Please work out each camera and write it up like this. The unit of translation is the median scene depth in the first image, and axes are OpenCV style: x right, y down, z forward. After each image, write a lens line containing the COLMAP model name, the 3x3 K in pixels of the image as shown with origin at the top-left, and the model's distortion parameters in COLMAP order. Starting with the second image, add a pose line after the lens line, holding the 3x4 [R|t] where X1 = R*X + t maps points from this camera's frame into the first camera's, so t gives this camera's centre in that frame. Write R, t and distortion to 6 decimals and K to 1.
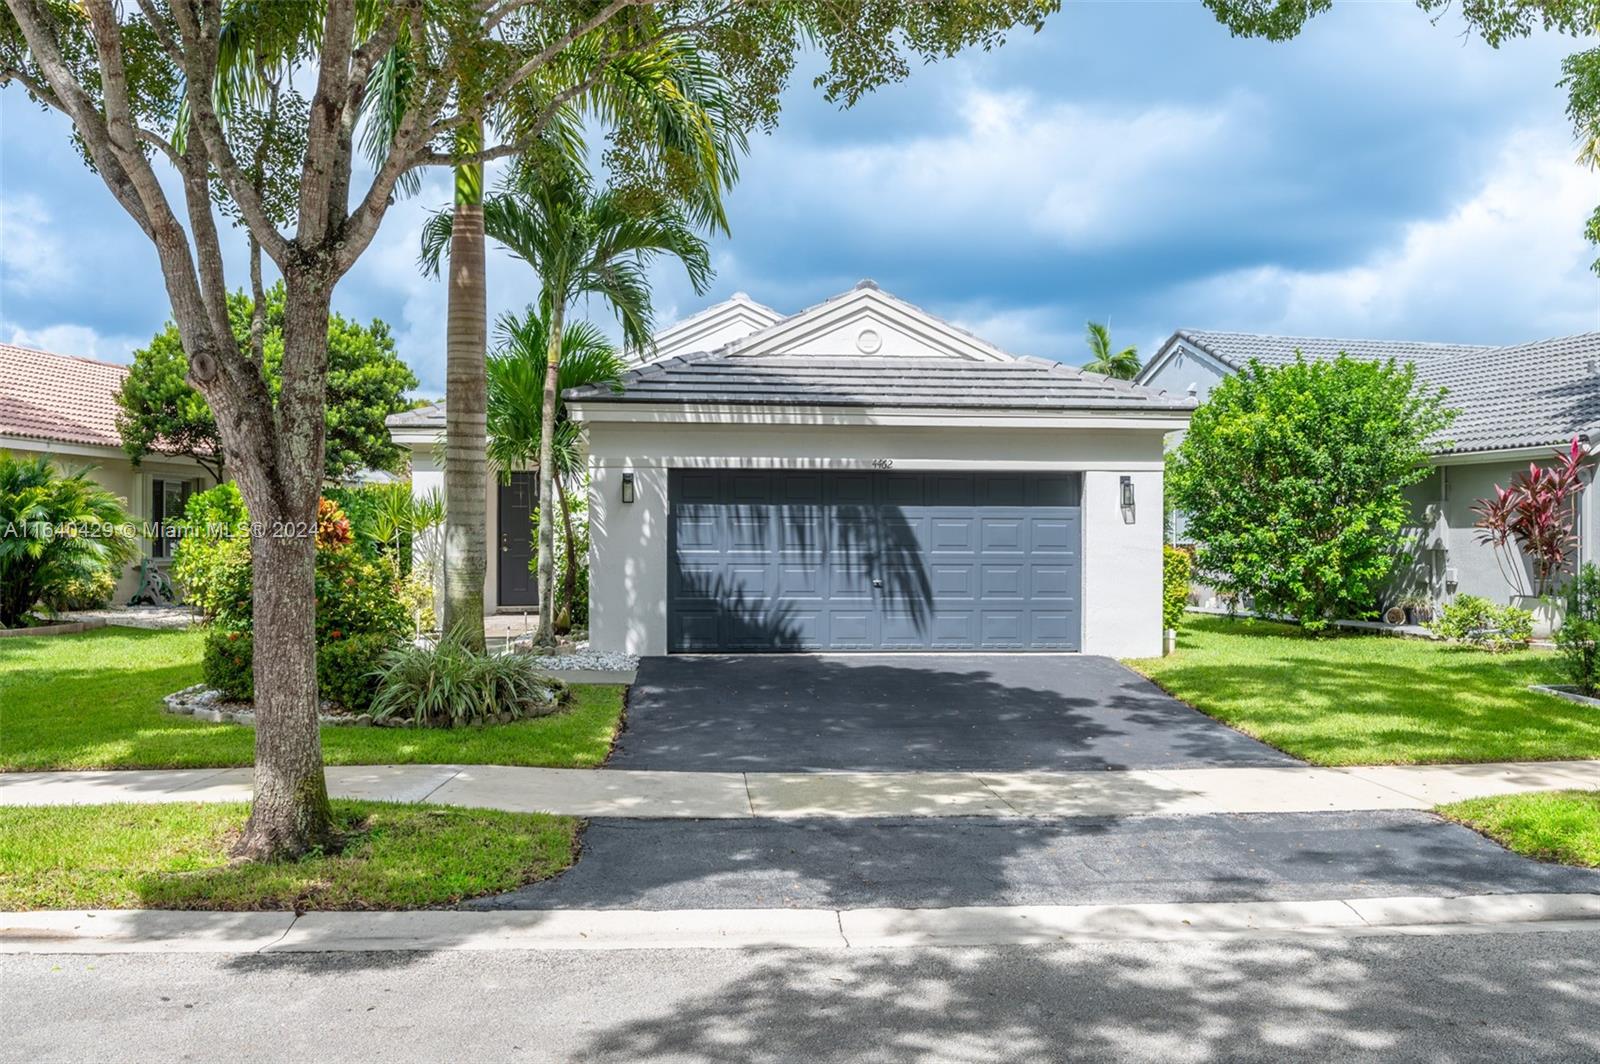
lens RADIAL K [[1422.2, 0, 800.0], [0, 1422.2, 532.0], [0, 0, 1]] dist [-0.001415, -0.001987]
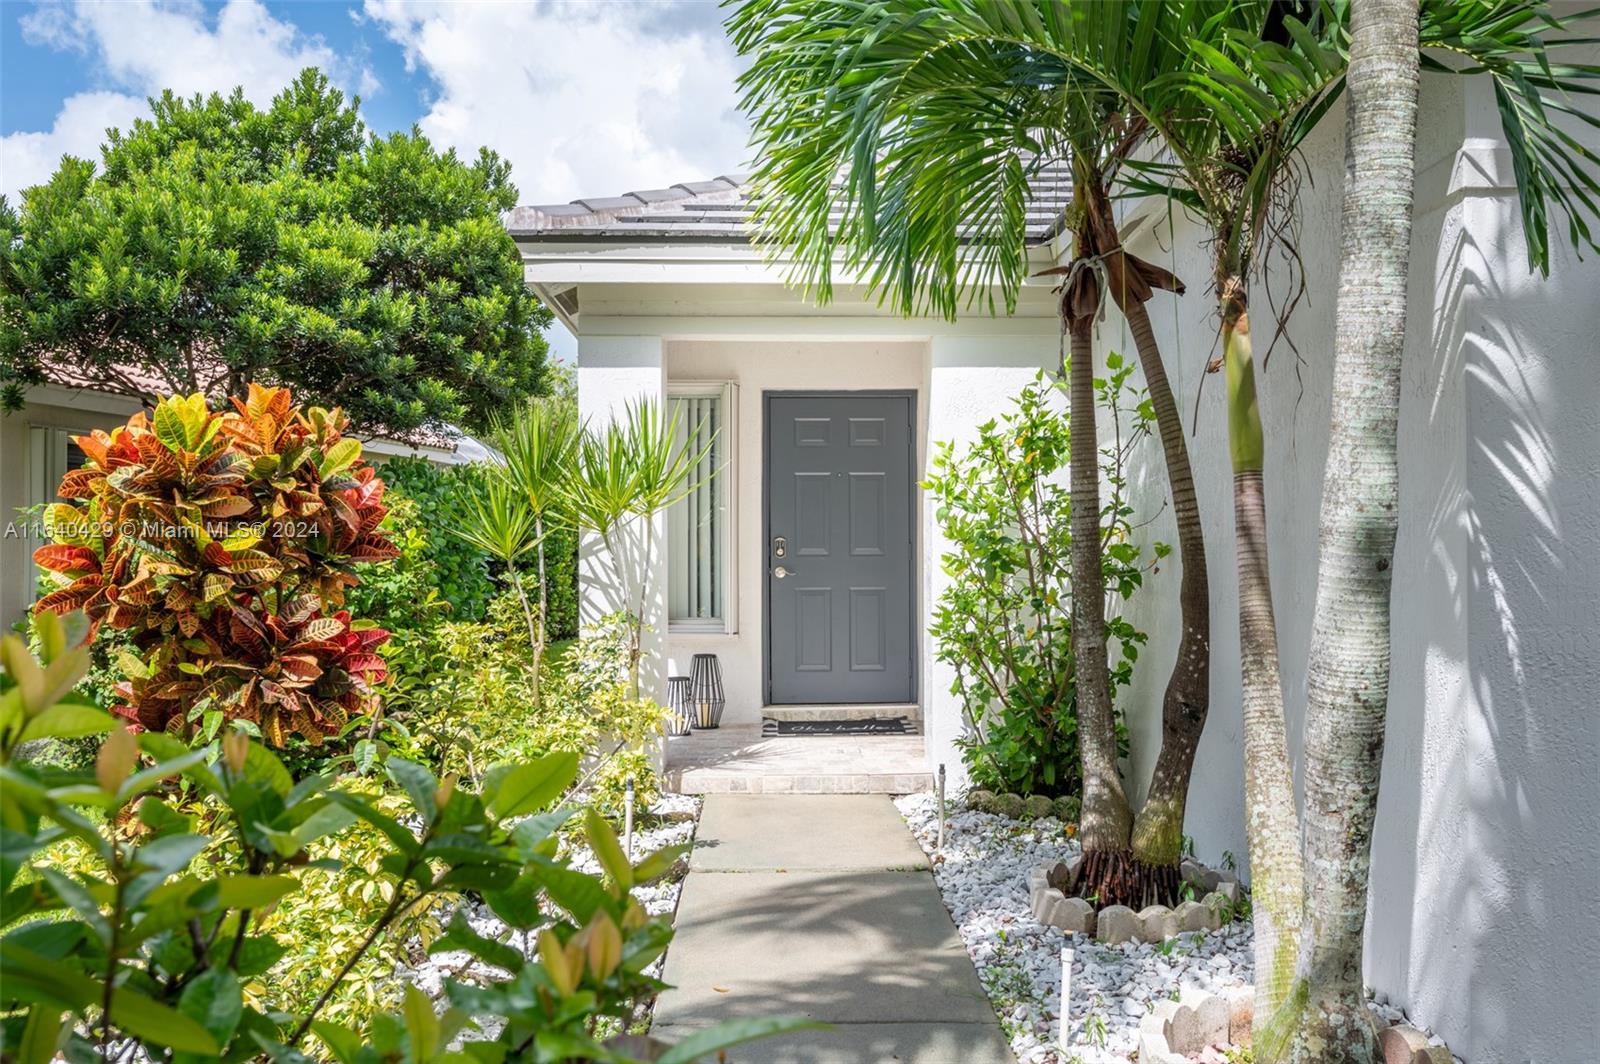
lens RADIAL K [[1486.8, 0, 800.0], [0, 1486.8, 532.0], [0, 0, 1]] dist [0.005908, 0.004176]
pose [[0.996307, -0.007398, -0.085547, -0.221787], [0.006385, 0.999906, -0.012112, 0.006797], [0.085629, 0.011521, 0.996260, 0.753878]]
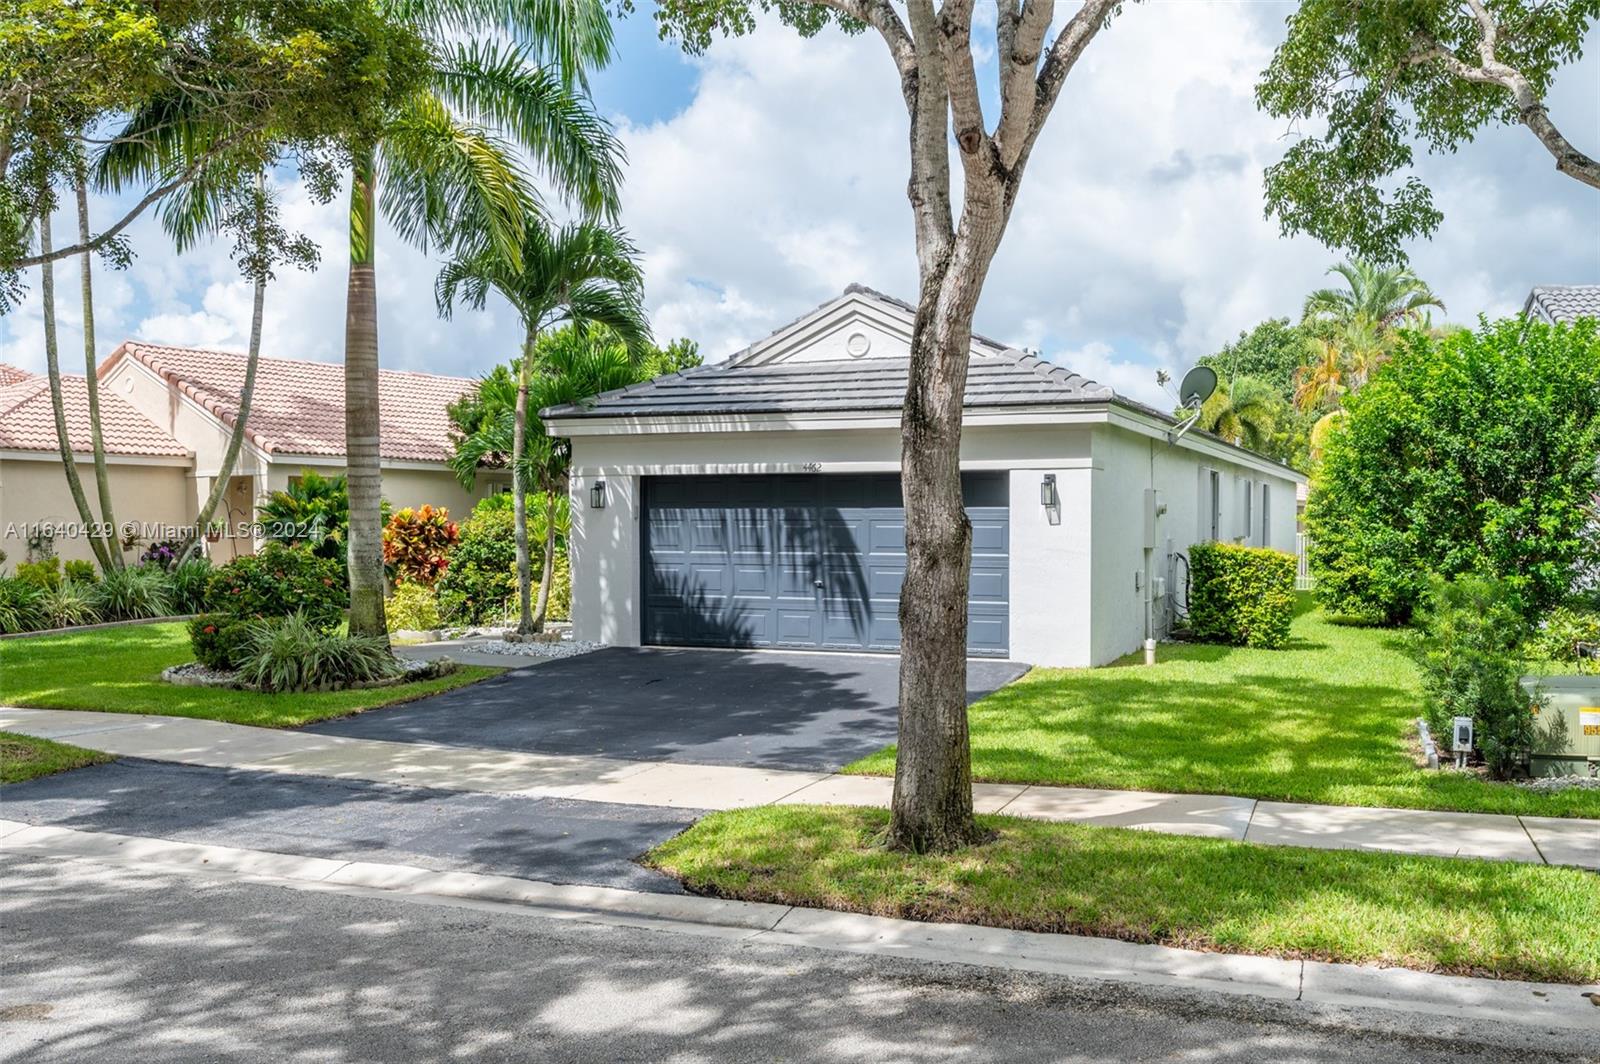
lens RADIAL K [[1486.8, 0, 800.0], [0, 1486.8, 532.0], [0, 0, 1]] dist [0.005908, 0.004176]
pose [[0.879665, -0.002077, -0.475589, 0.550512], [0.003032, 0.999995, 0.001241, -0.002726], [0.475584, -0.002533, 0.879667, 0.053193]]
